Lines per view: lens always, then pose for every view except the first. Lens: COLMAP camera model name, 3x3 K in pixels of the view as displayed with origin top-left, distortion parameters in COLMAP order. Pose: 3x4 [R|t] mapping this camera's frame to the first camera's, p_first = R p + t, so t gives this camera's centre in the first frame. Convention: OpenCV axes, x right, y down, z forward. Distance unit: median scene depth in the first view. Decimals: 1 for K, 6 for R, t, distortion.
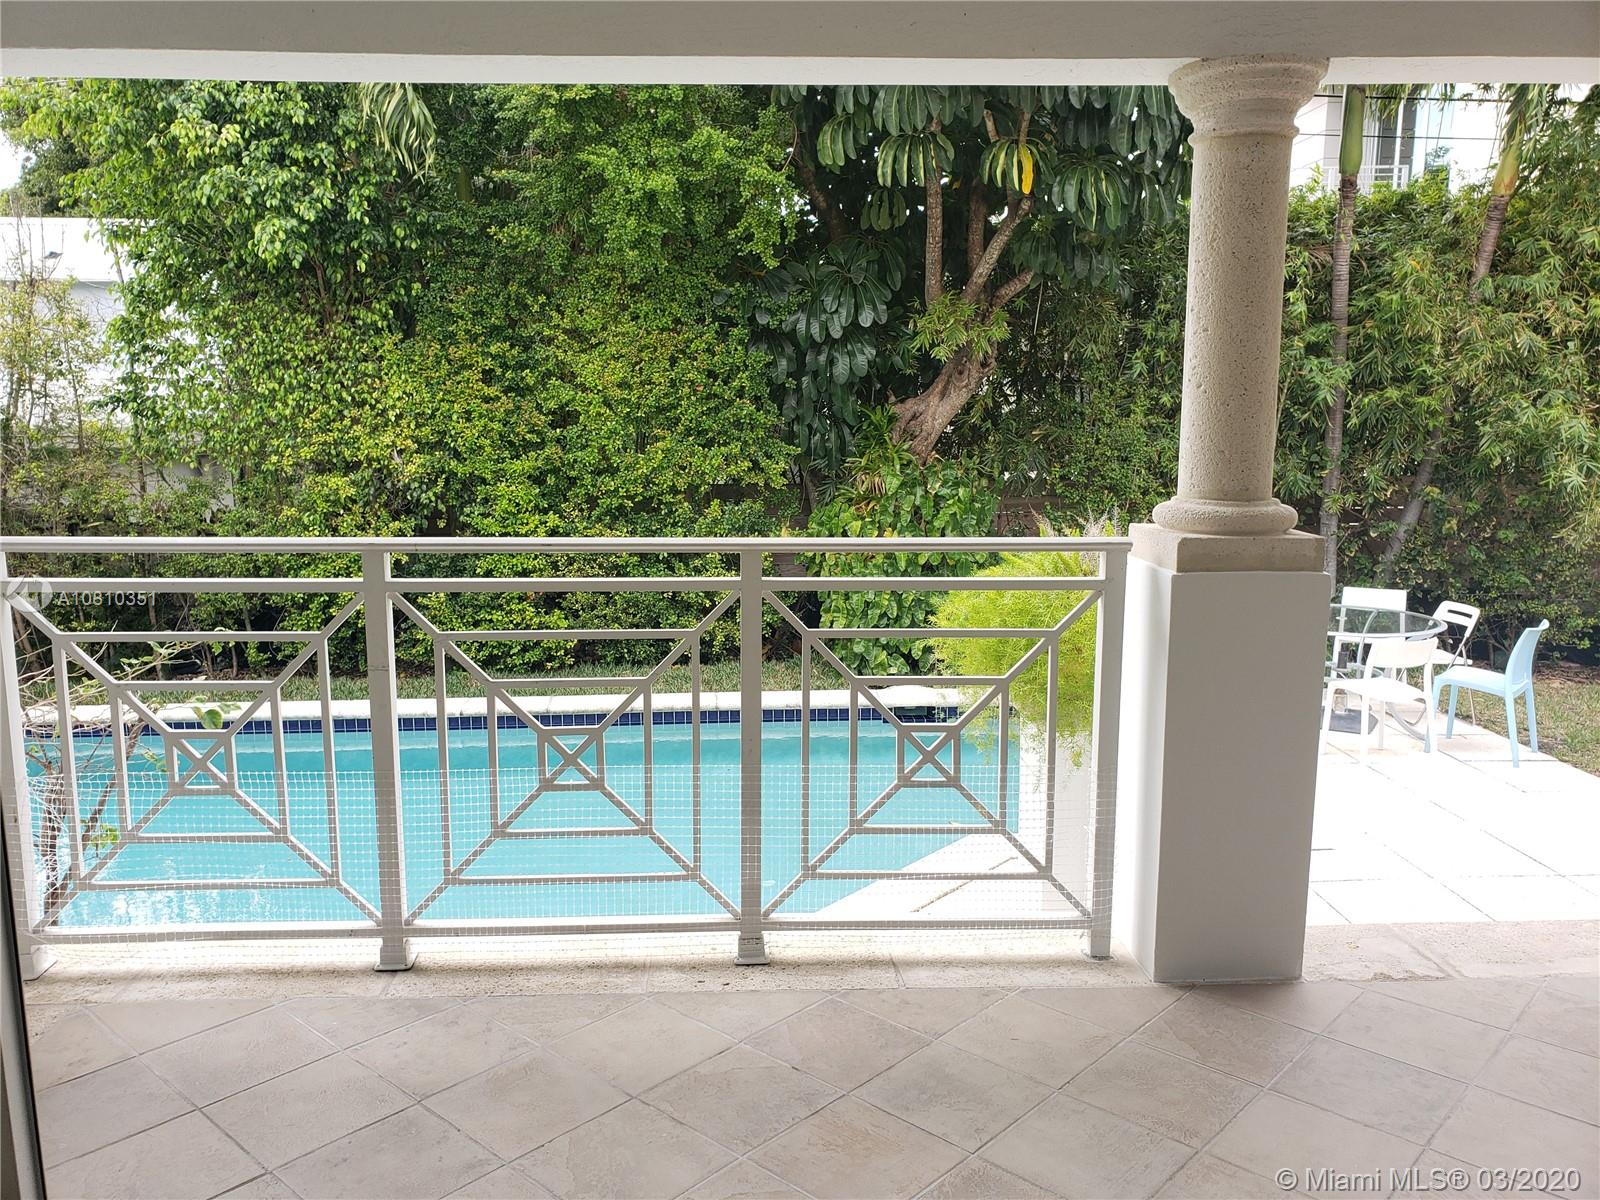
lens RADIAL K [[1261.4, 0, 800.0], [0, 1261.4, 600.0], [0, 0, 1]] dist [0.029360, -0.000332]
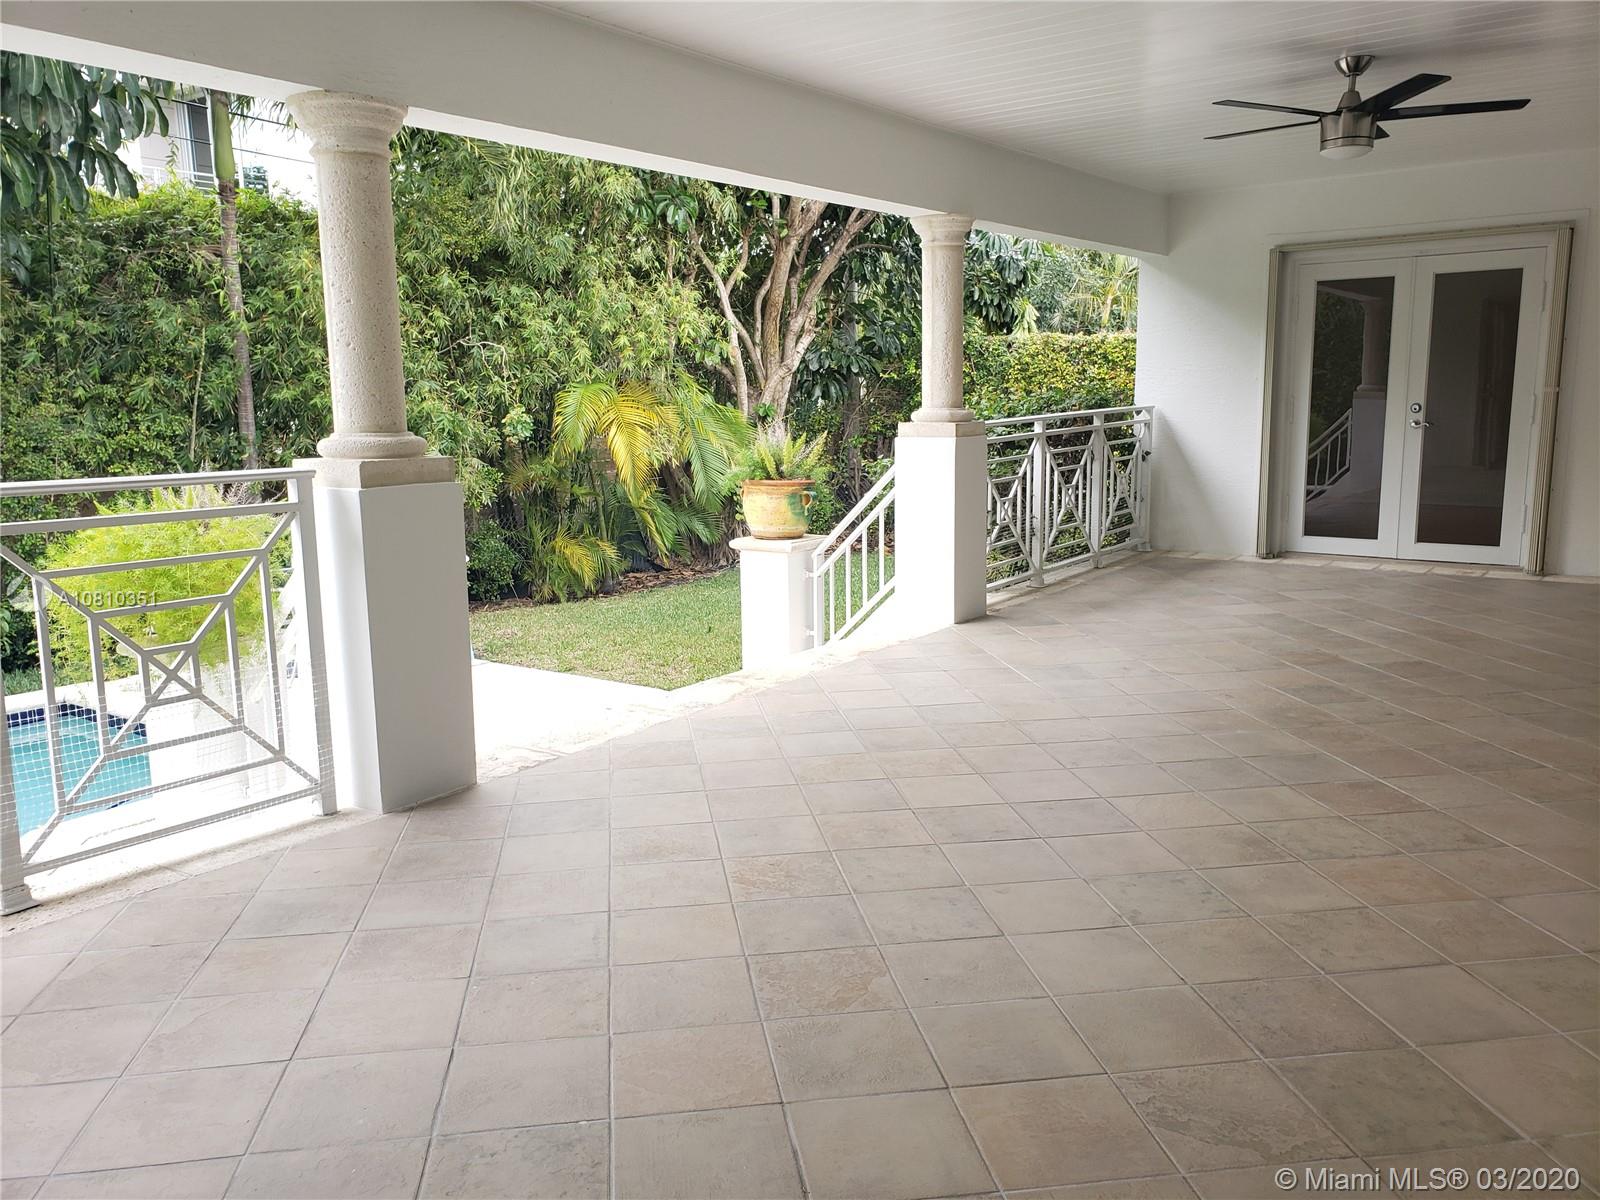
lens RADIAL K [[1221.7, 0, 800.0], [0, 1221.7, 600.0], [0, 0, 1]] dist [-0.000316, 0.003029]
pose [[0.638345, -0.141493, 0.756634, -0.347115], [0.136861, 0.988162, 0.069324, 0.059572], [-0.757486, 0.059301, 0.650153, -0.126510]]
